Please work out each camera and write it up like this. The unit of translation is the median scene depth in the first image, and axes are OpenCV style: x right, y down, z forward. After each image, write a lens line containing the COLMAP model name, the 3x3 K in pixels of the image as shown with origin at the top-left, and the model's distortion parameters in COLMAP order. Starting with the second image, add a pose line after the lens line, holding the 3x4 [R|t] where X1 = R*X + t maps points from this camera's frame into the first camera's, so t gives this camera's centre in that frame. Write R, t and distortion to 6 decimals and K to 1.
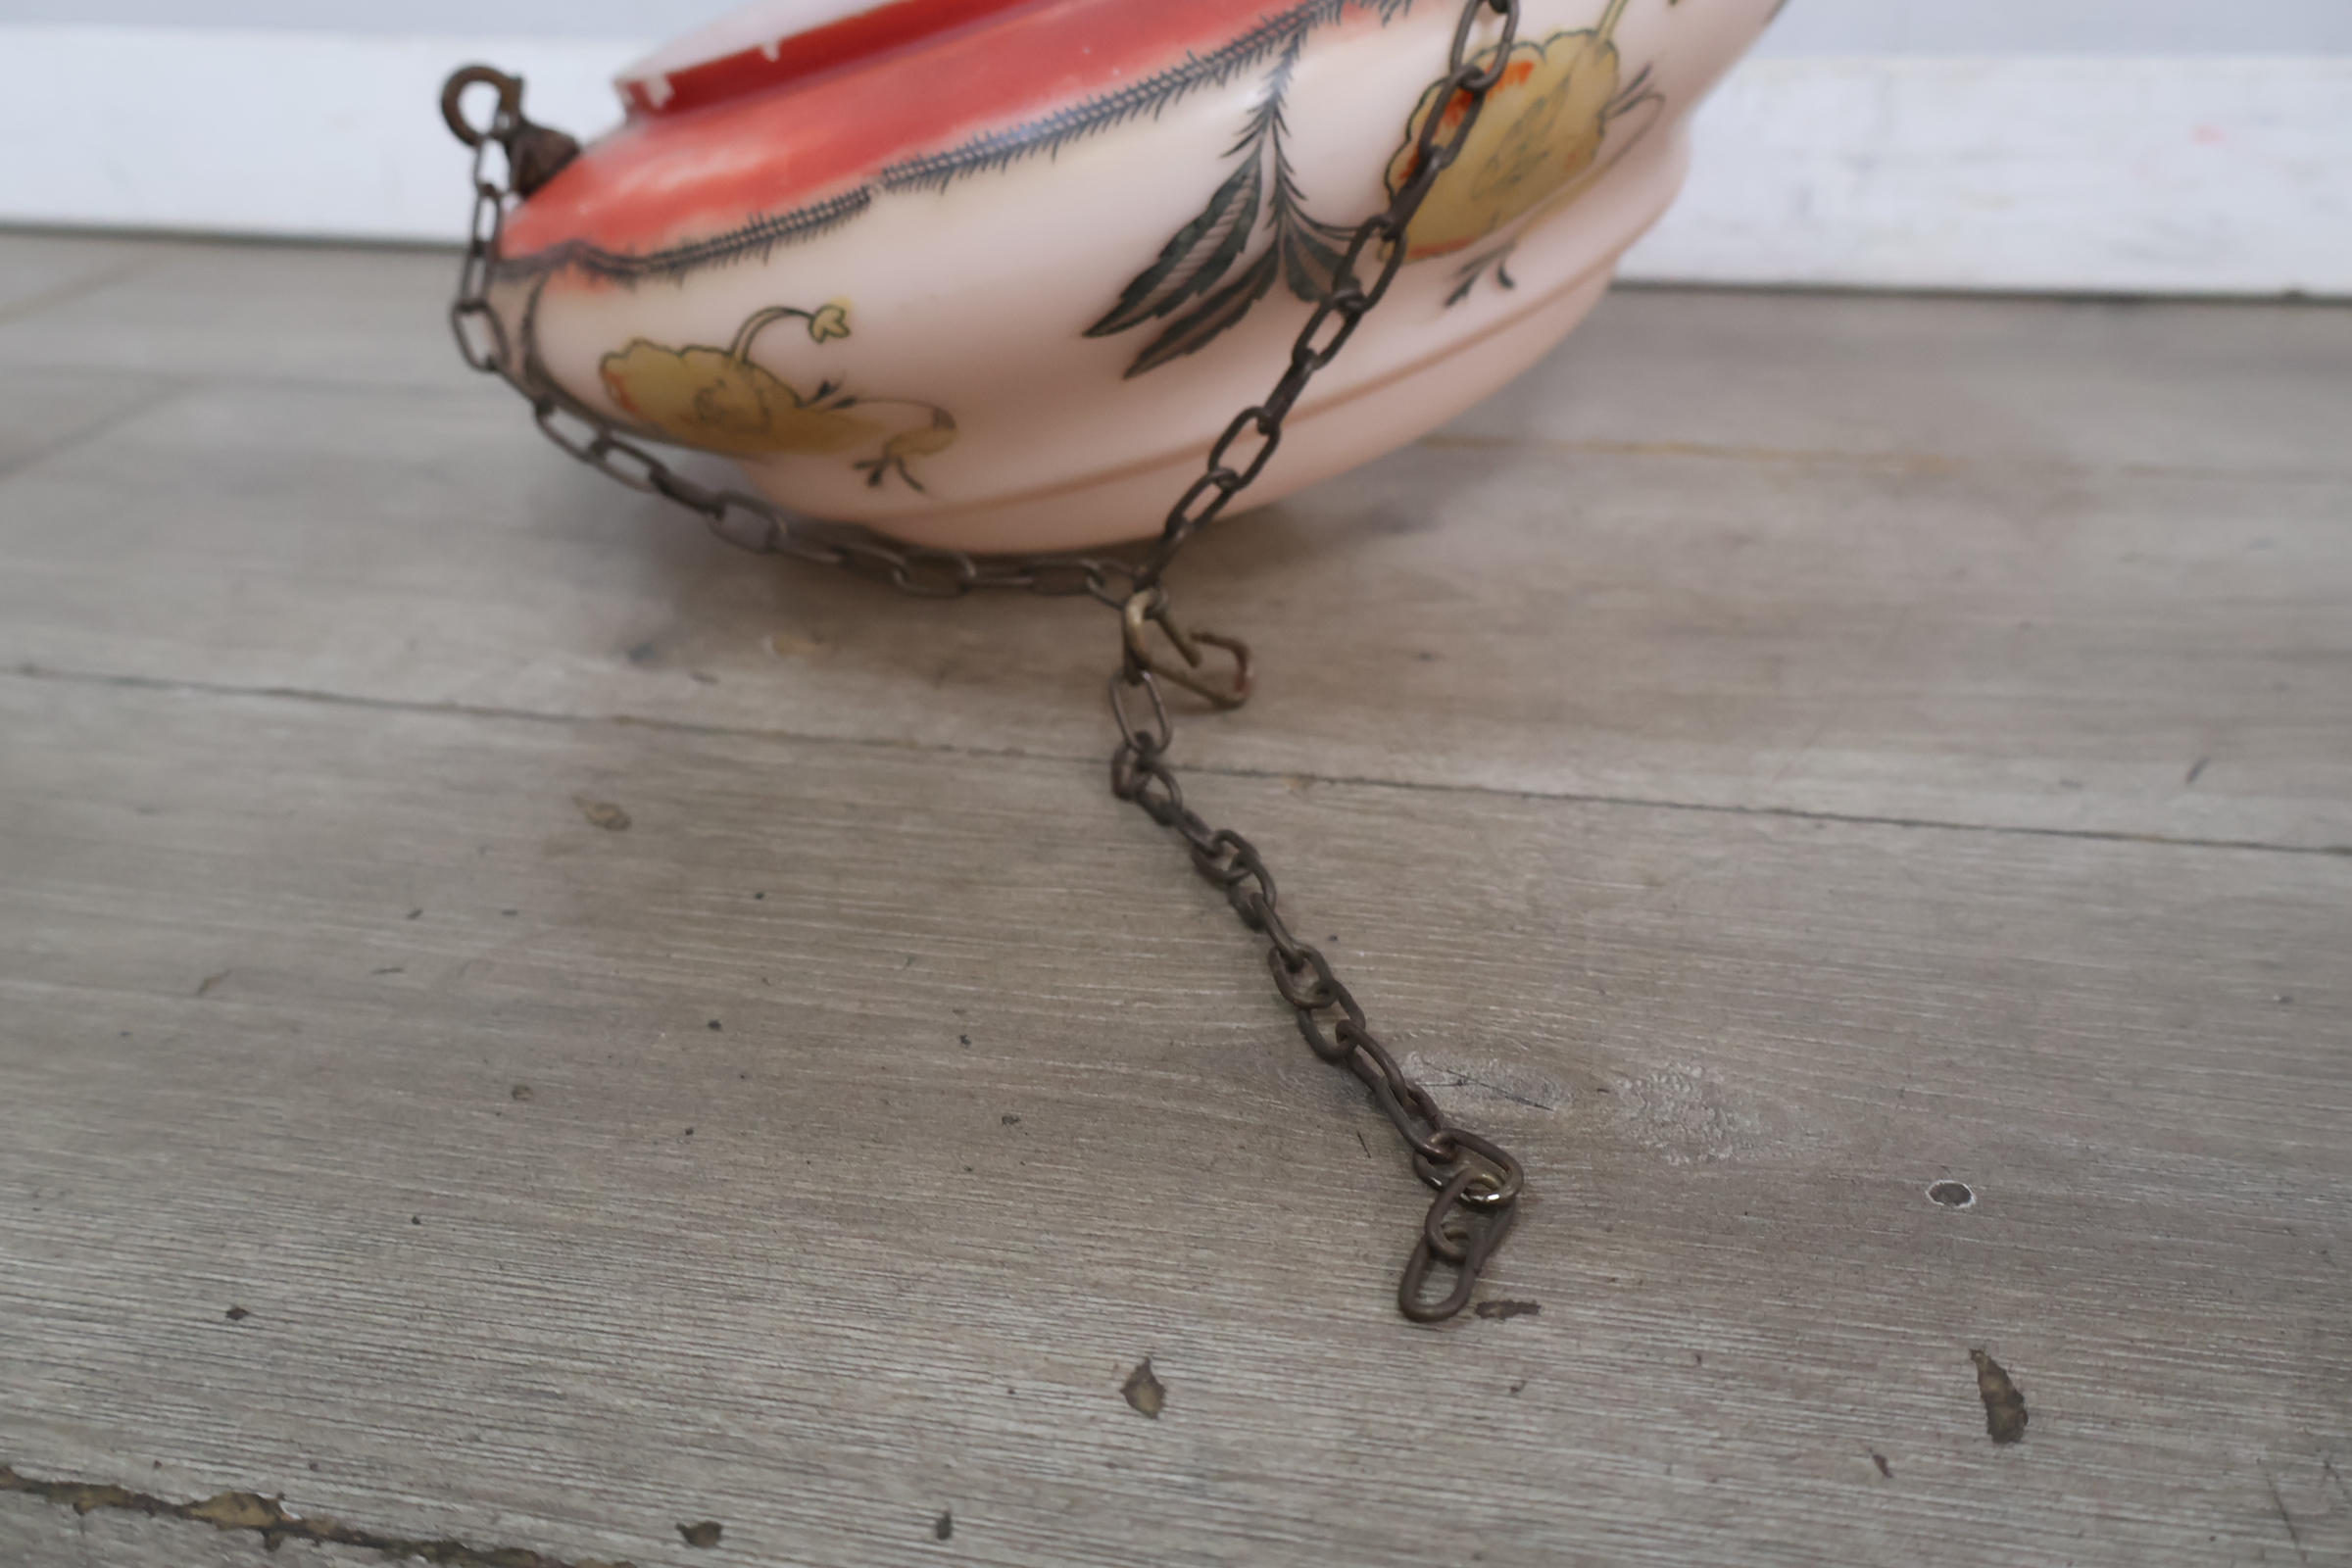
lens RADIAL K [[2109.9, 0, 1160.9], [0, 2109.9, 797.2], [0, 0, 1]] dist [0.014167, -0.000137]
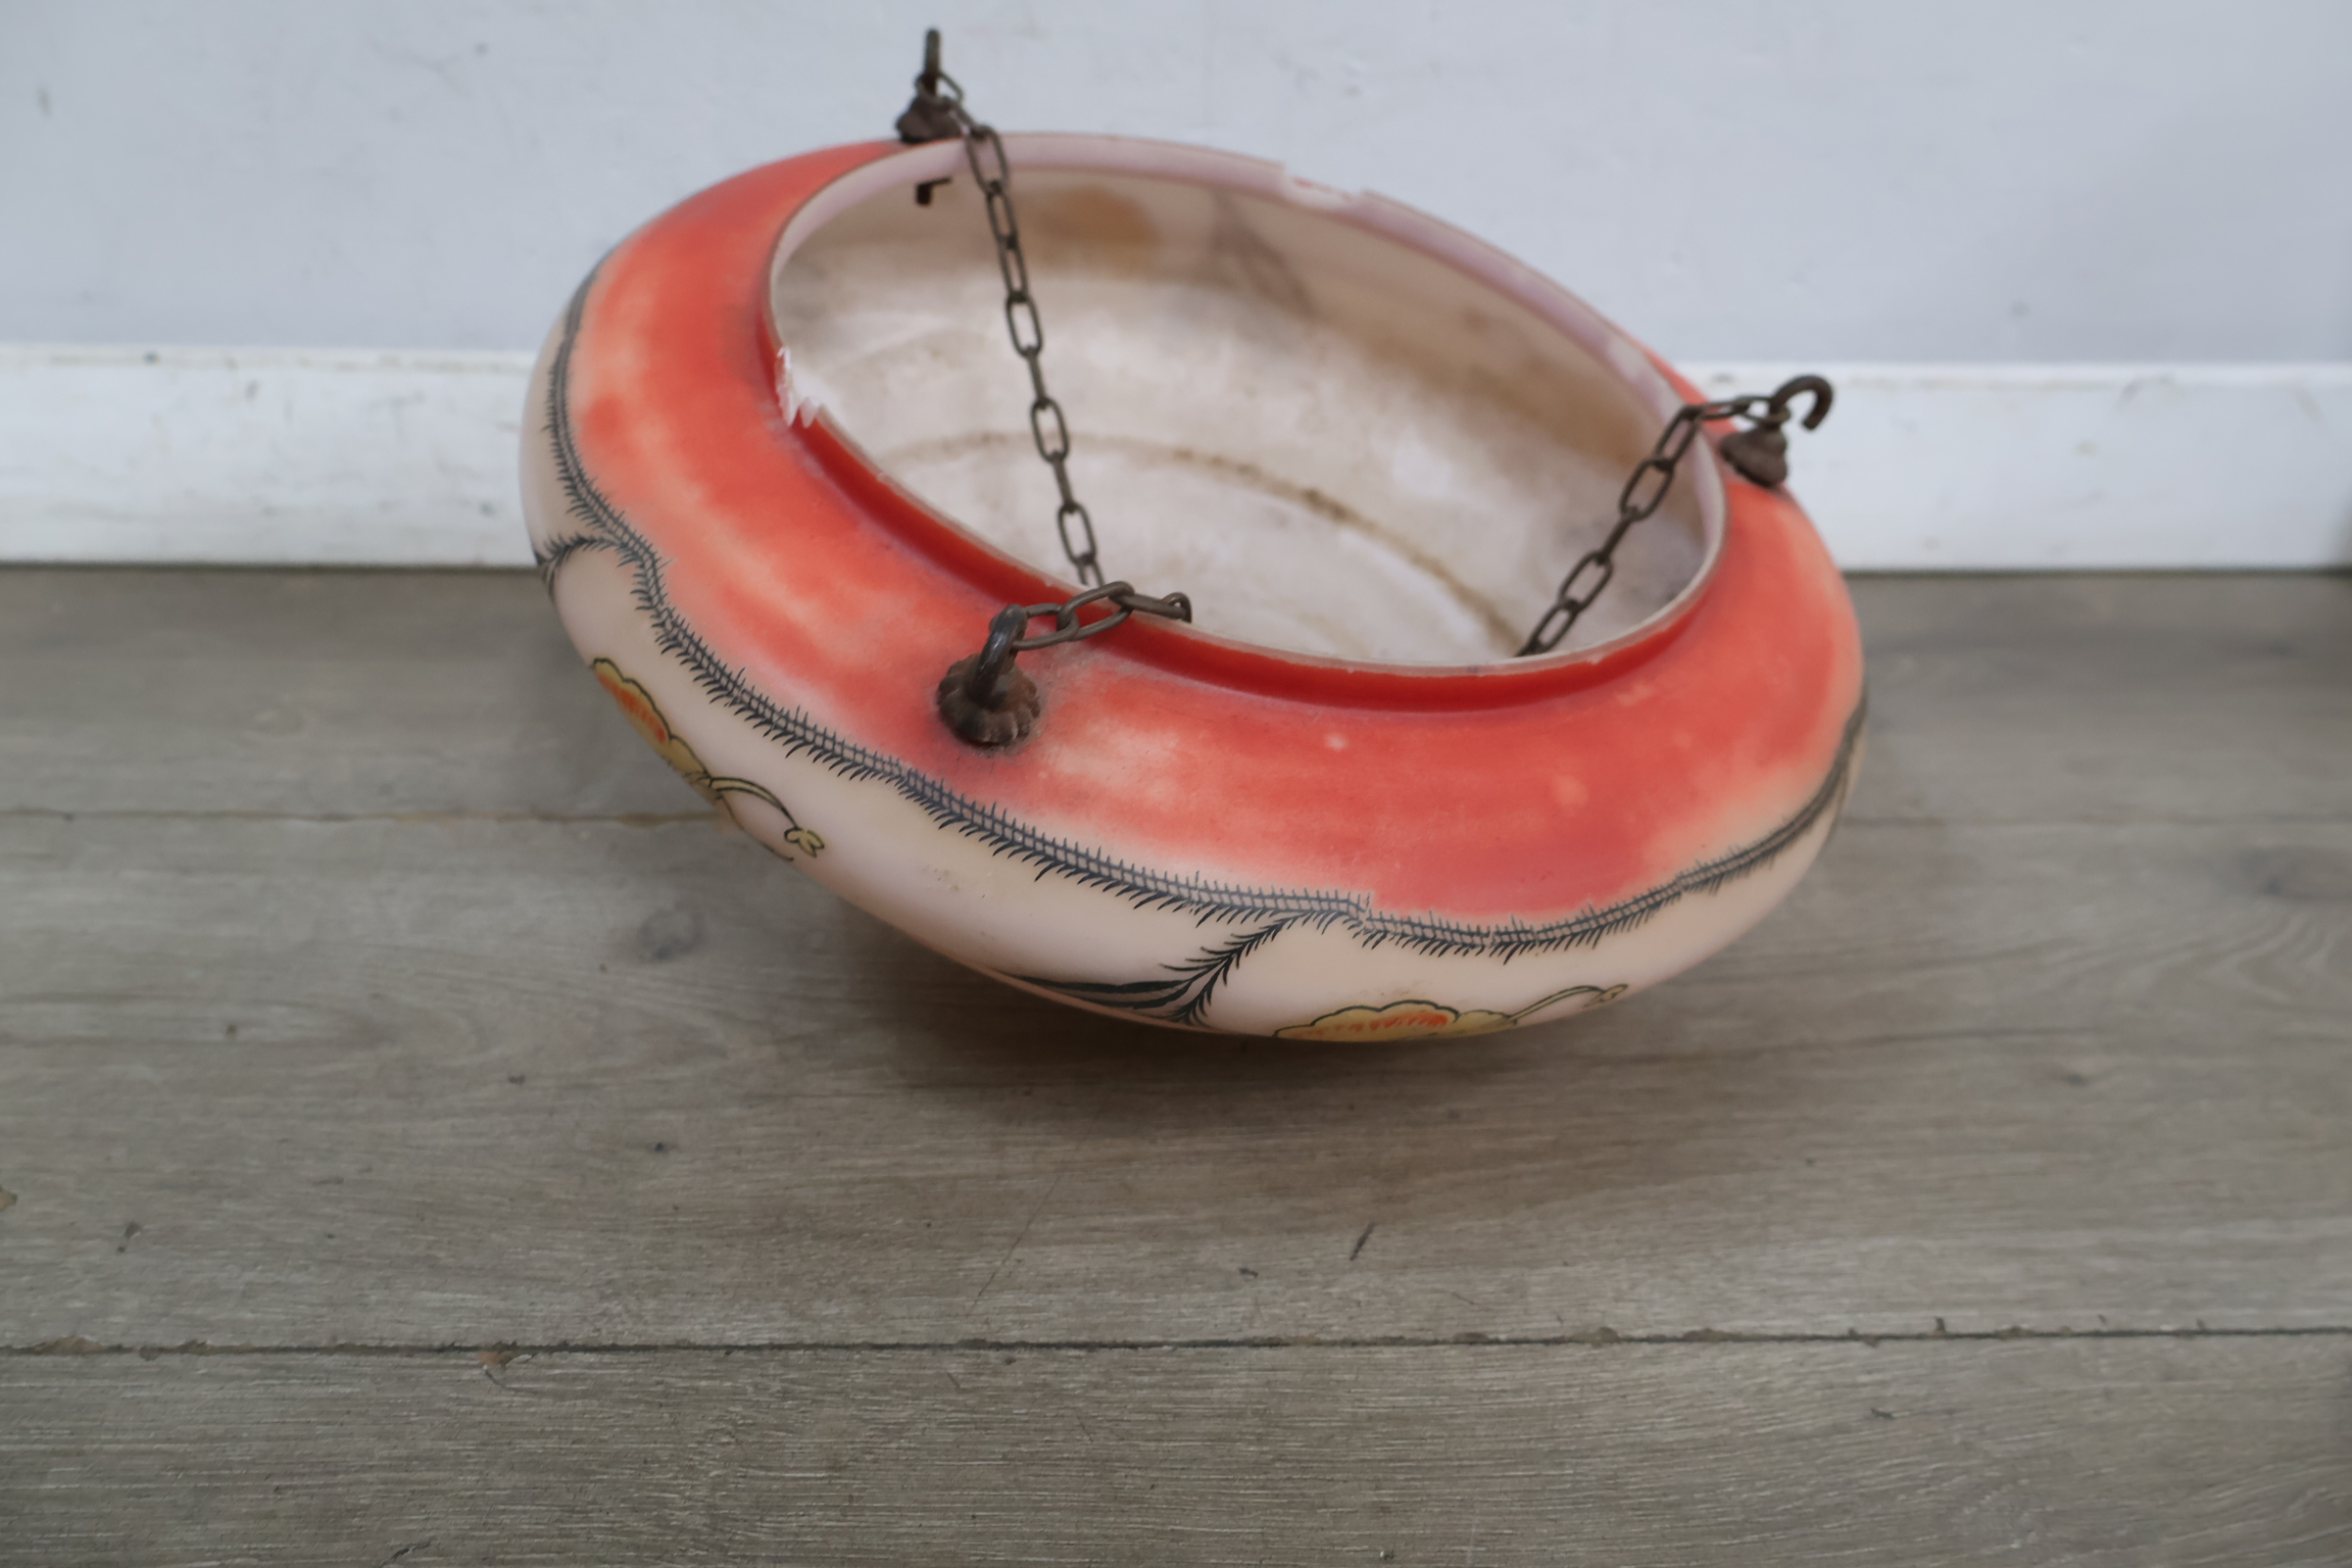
lens RADIAL K [[2109.9, 0, 1185.5], [0, 2109.9, 795.7], [0, 0, 1]] dist [0.014167, -0.000137]
pose [[0.971789, -0.075379, 0.223482, 0.197151], [0.073114, 0.997154, 0.018405, -0.294622], [-0.224233, -0.001546, 0.974534, -0.033556]]
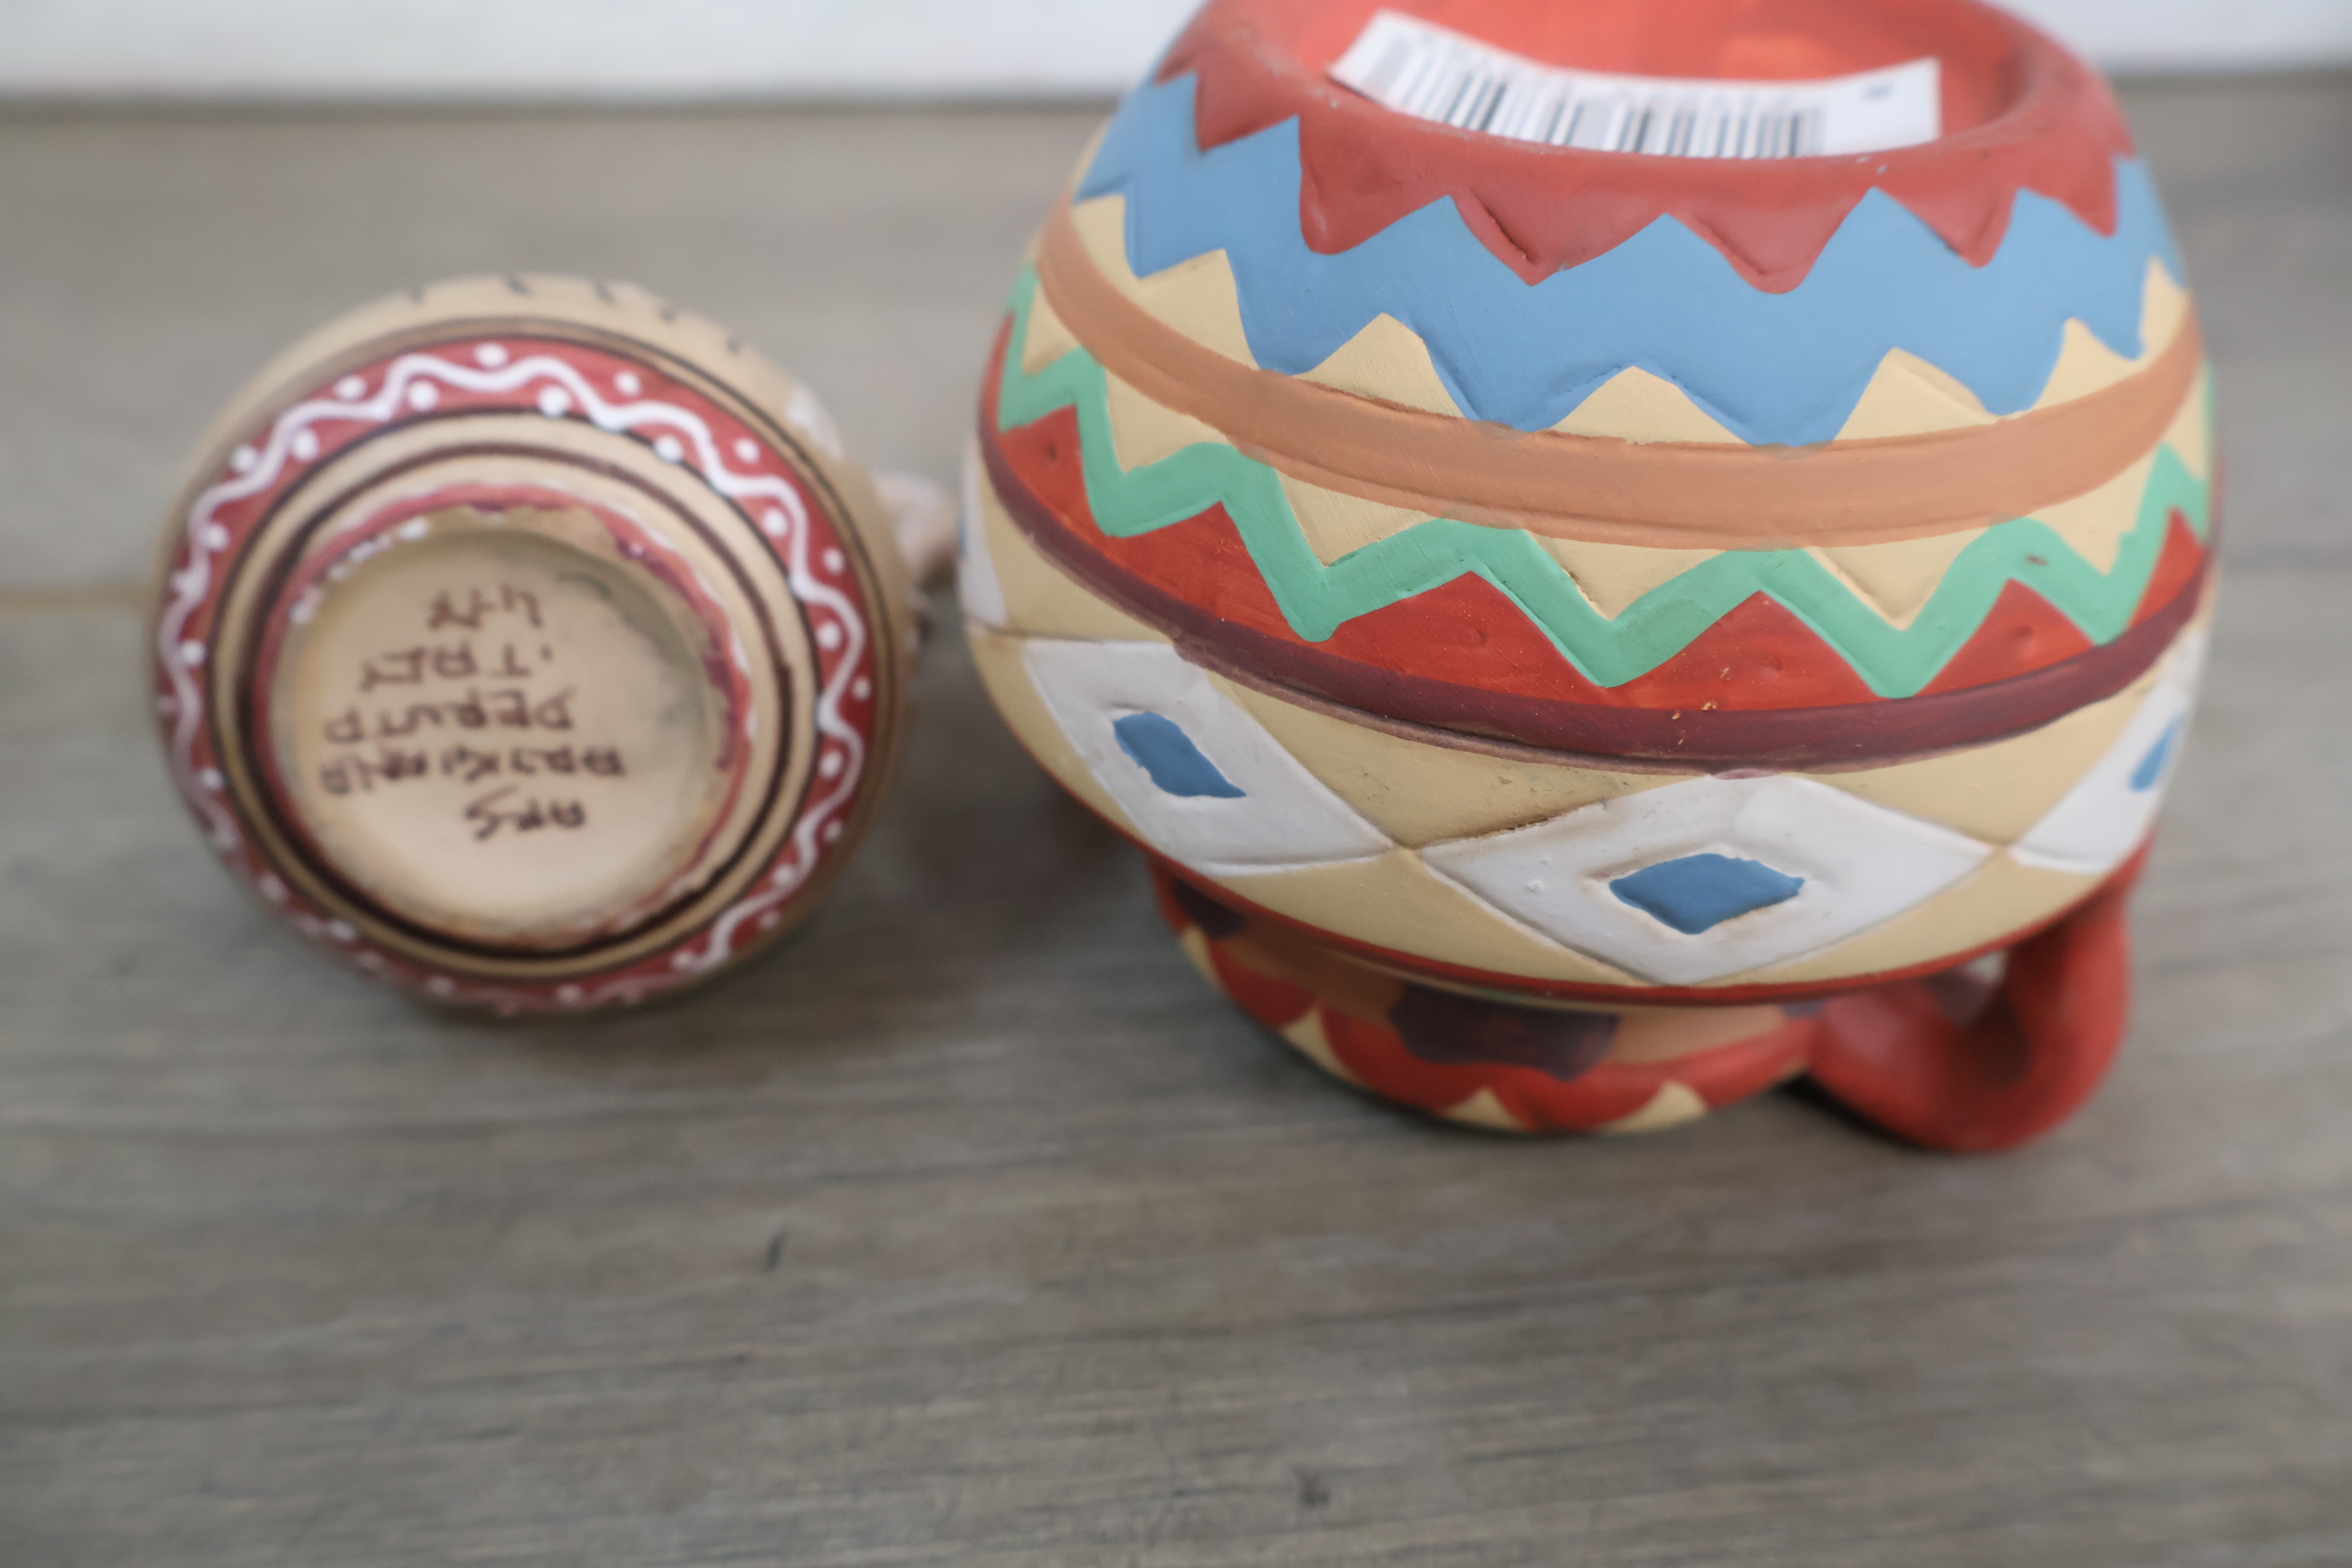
lens RADIAL K [[2109.9, 0, 1194.8], [0, 2109.9, 799.5], [0, 0, 1]] dist [0.014167, -0.000137]
pose [[0.965996, -0.133015, 0.221719, 0.525671], [0.090300, 0.977083, 0.192756, -0.304698], [-0.242277, -0.166180, 0.955869, 0.782903]]
